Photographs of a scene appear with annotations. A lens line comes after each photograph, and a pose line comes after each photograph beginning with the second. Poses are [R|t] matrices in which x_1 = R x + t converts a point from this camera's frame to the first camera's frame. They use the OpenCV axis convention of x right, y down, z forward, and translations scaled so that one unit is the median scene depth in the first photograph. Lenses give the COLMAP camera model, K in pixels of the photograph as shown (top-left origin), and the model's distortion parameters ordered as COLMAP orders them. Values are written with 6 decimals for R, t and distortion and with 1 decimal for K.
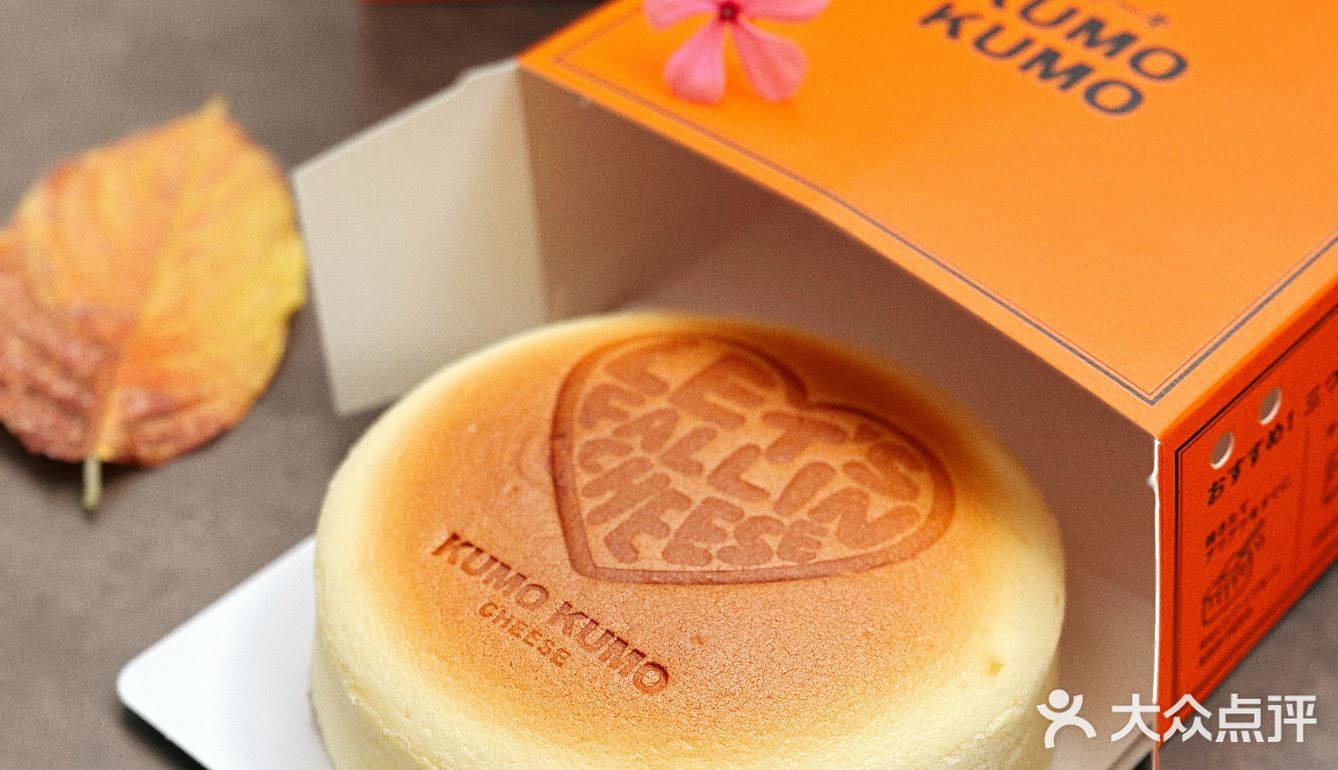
lens RADIAL K [[2530.1, 0, 669.0], [0, 2530.1, 385.0], [0, 0, 1]] dist [0.160413, 0.036589]
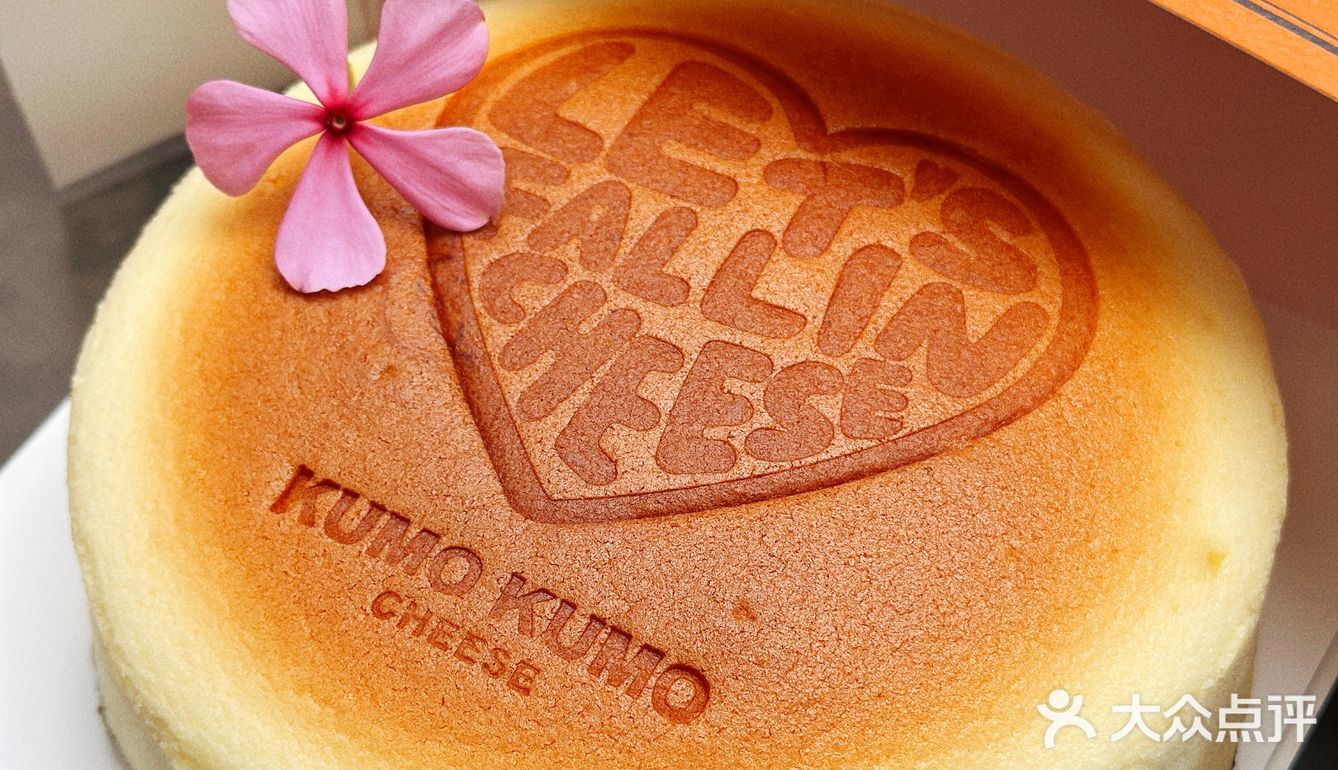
lens RADIAL K [[2530.1, 0, 669.0], [0, 2530.1, 385.0], [0, 0, 1]] dist [0.160413, 0.036589]
pose [[0.985610, -0.147350, 0.082829, -0.046529], [0.123108, 0.961521, 0.245606, -0.097360], [-0.115832, -0.231875, 0.965824, 0.417846]]
